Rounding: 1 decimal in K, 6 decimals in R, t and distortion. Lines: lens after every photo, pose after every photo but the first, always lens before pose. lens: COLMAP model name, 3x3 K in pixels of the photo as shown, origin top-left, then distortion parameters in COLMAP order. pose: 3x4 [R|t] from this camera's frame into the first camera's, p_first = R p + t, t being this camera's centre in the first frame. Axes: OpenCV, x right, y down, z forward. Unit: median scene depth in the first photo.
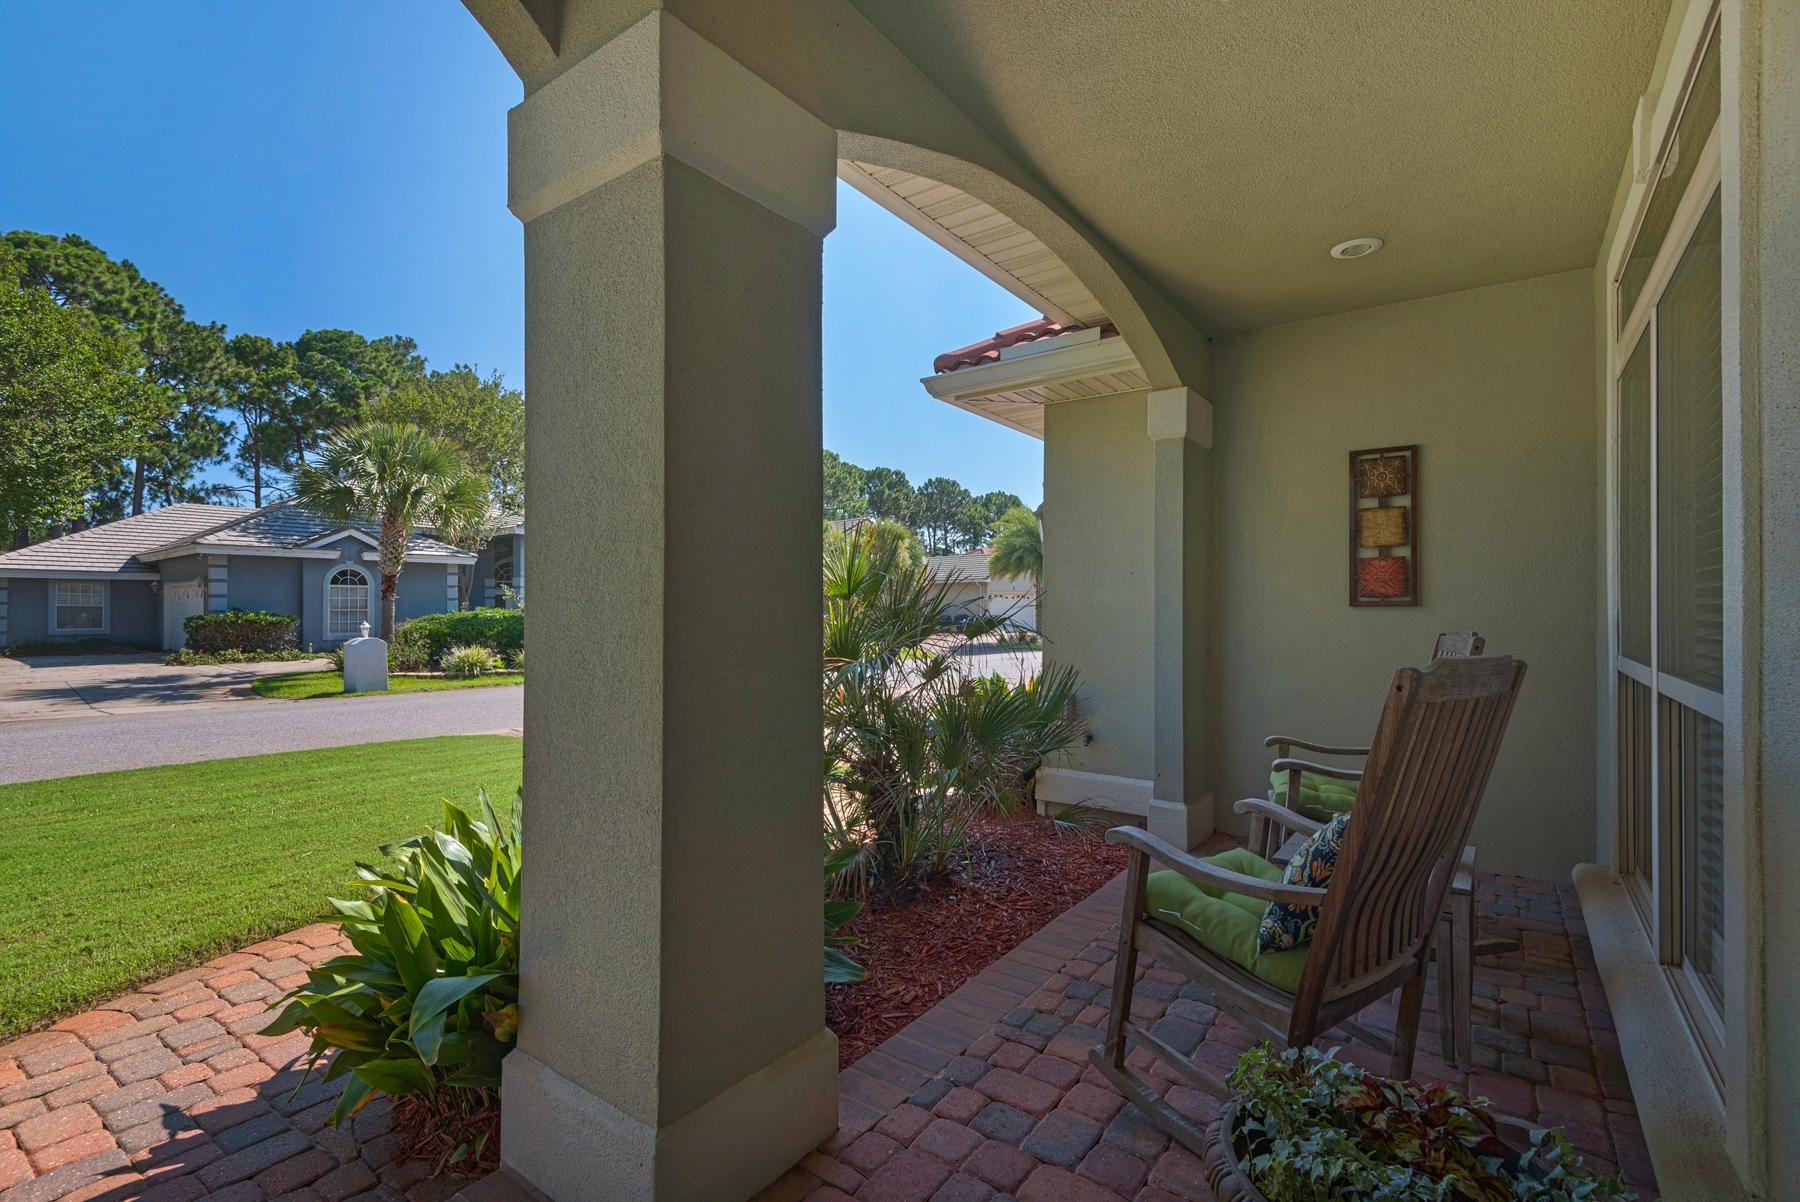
lens RADIAL K [[820.1, 0, 904.6], [0, 820.1, 606.2], [0, 0, 1]] dist [0.007584, -0.000430]
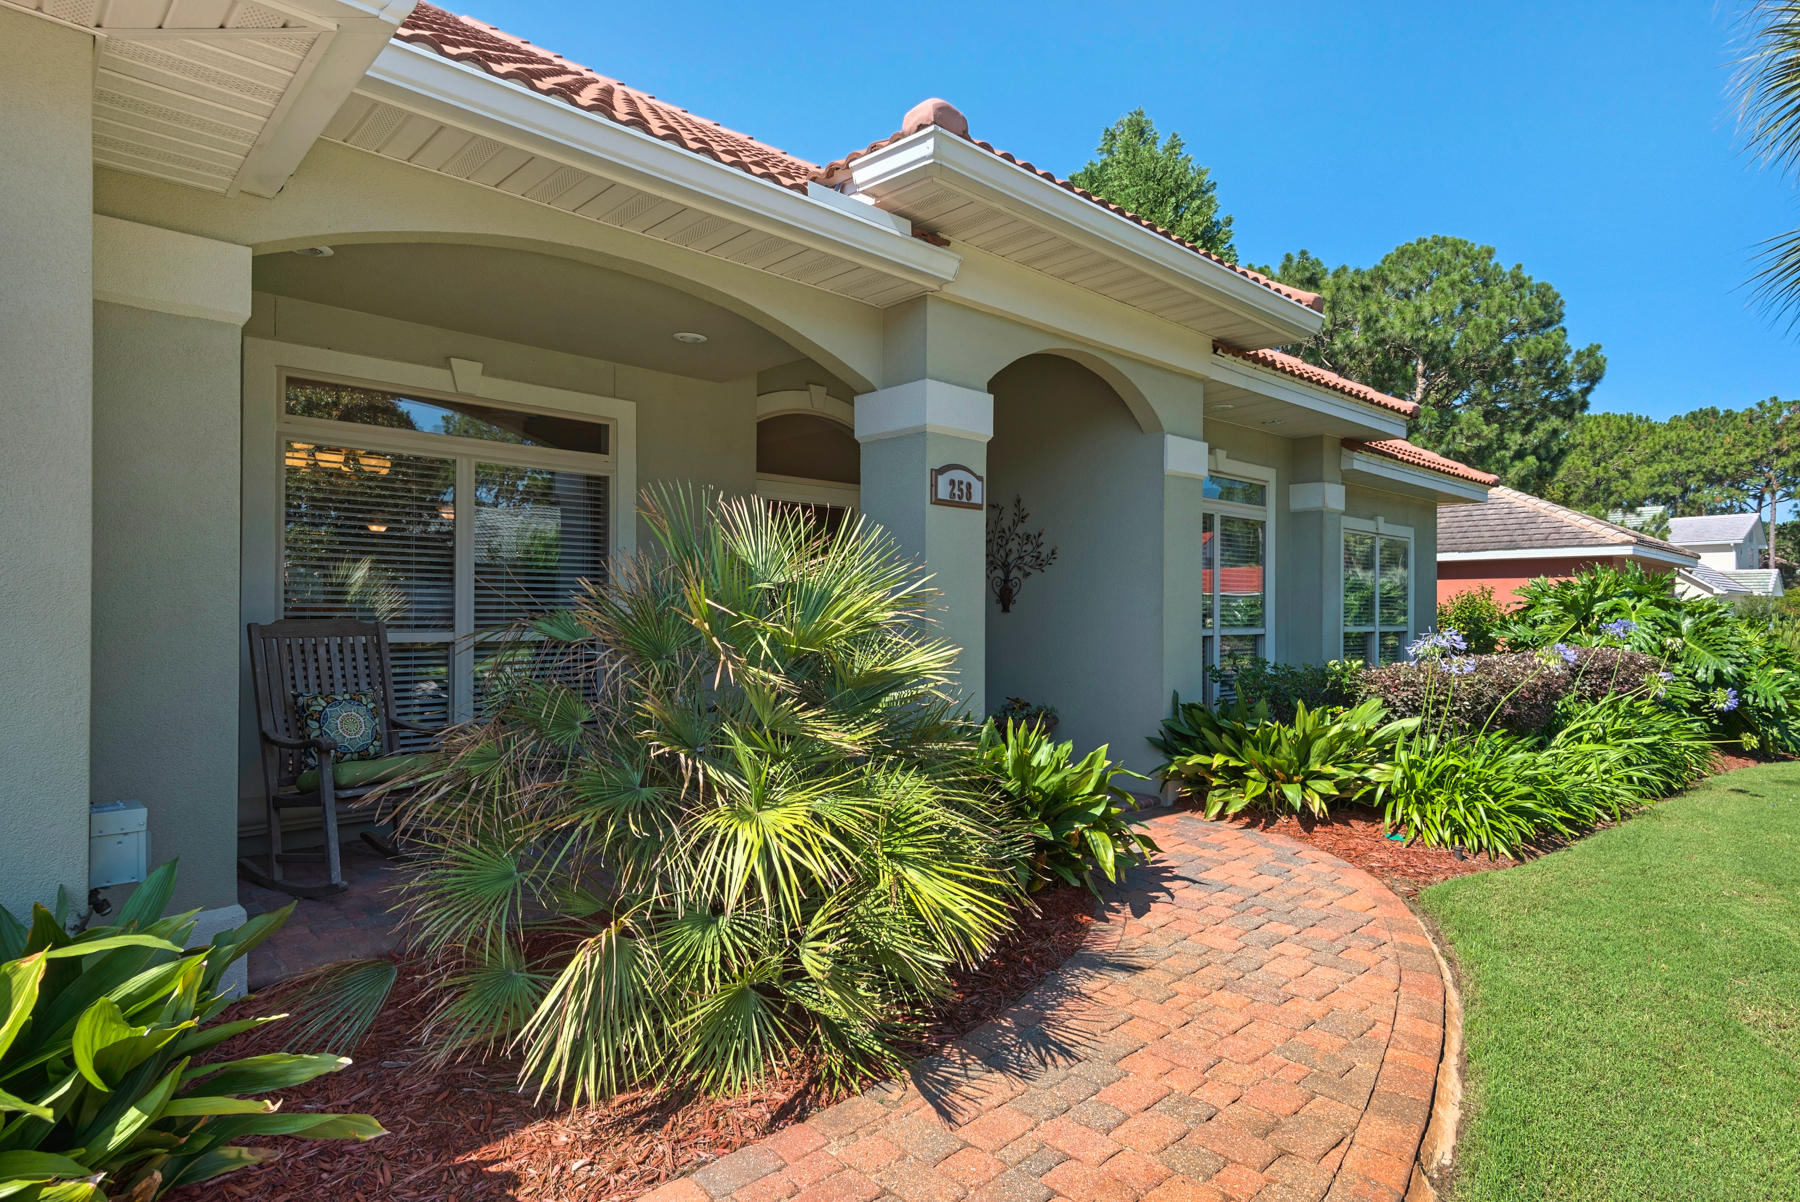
lens RADIAL K [[978.0, 0, 908.4], [0, 978.0, 605.8], [0, 0, 1]] dist [0.005821, 0.000660]
pose [[-0.984388, -0.010636, 0.175690, -0.620838], [-0.012247, 0.999892, -0.008092, 0.018761], [-0.175585, -0.010117, -0.984412, 3.211519]]
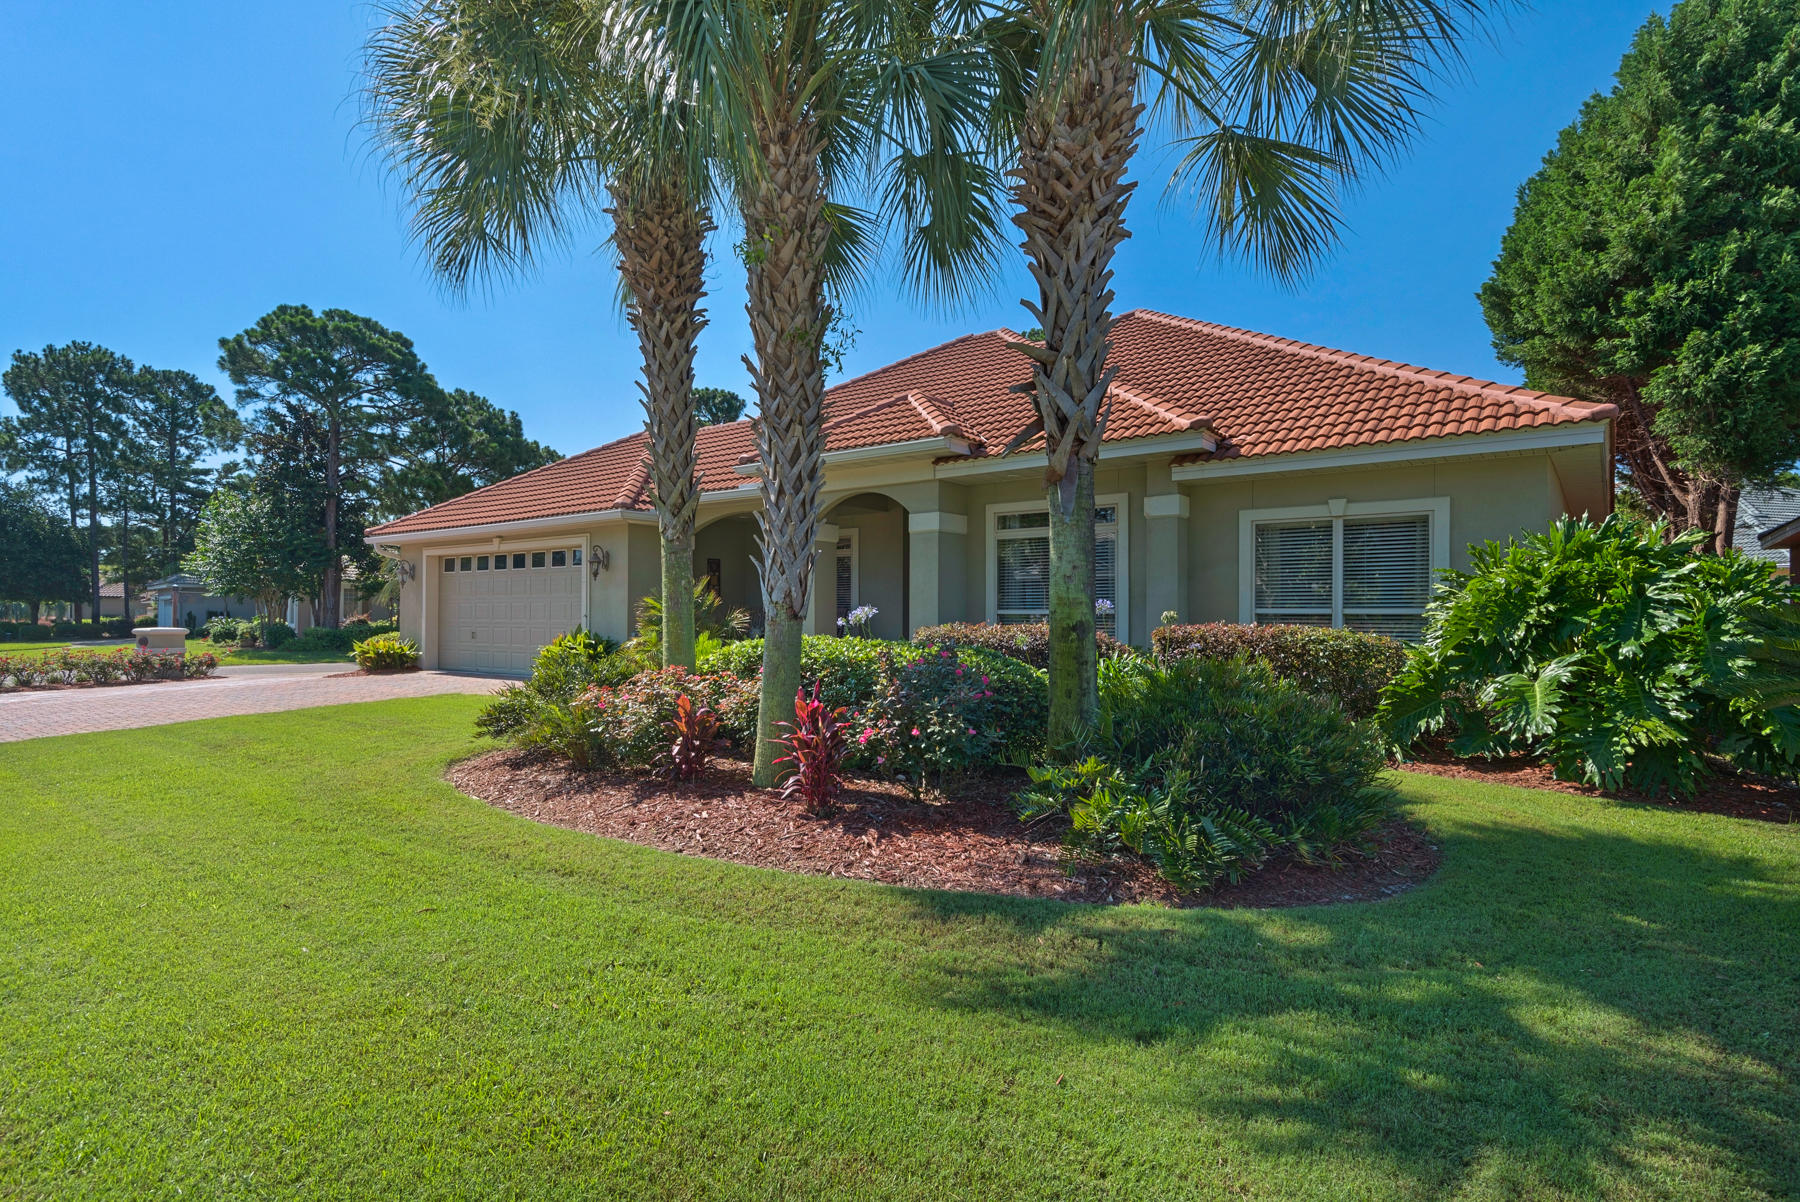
lens RADIAL K [[978.0, 0, 903.9], [0, 978.0, 604.7], [0, 0, 1]] dist [0.005821, 0.000660]
pose [[0.081813, 0.003557, 0.996641, -6.901051], [-0.006237, 0.999976, -0.003057, 0.054017], [-0.996628, -0.005966, 0.081833, -0.237681]]
